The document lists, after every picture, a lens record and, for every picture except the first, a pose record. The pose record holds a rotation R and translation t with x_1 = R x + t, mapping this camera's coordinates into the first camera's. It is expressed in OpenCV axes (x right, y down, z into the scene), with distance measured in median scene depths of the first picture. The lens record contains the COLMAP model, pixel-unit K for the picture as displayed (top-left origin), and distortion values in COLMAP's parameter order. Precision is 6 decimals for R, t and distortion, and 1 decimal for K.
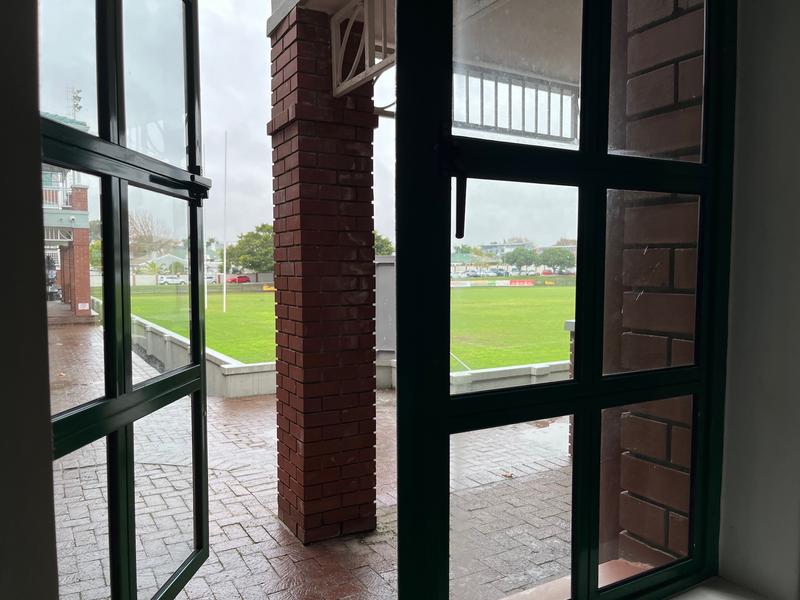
lens RADIAL K [[602.4, 0, 398.1], [0, 602.4, 314.9], [0, 0, 1]] dist [0.075260, -0.132317]
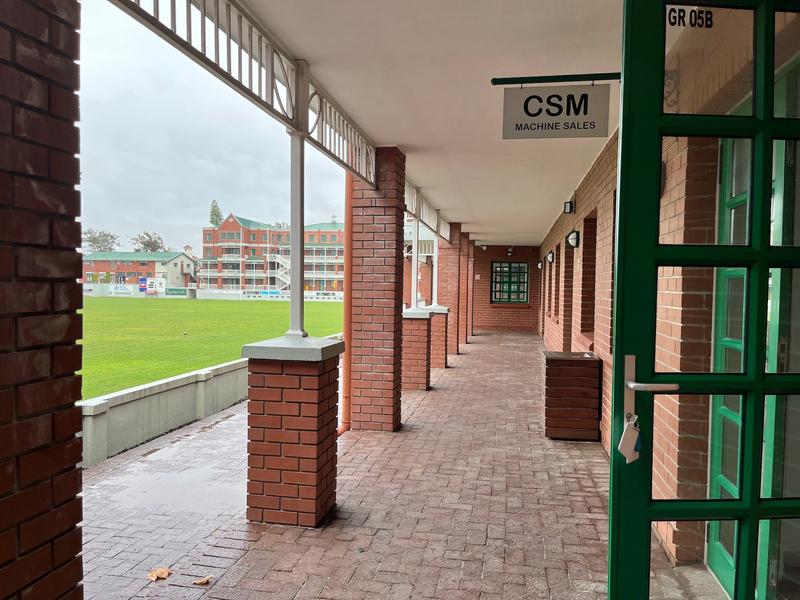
lens RADIAL K [[602.4, 0, 398.1], [0, 602.4, 314.9], [0, 0, 1]] dist [0.075260, -0.132317]
pose [[0.658437, -0.020171, 0.752366, -0.236125], [0.033885, 0.999422, -0.002859, -0.029003], [-0.751873, 0.027376, 0.658739, 0.508886]]
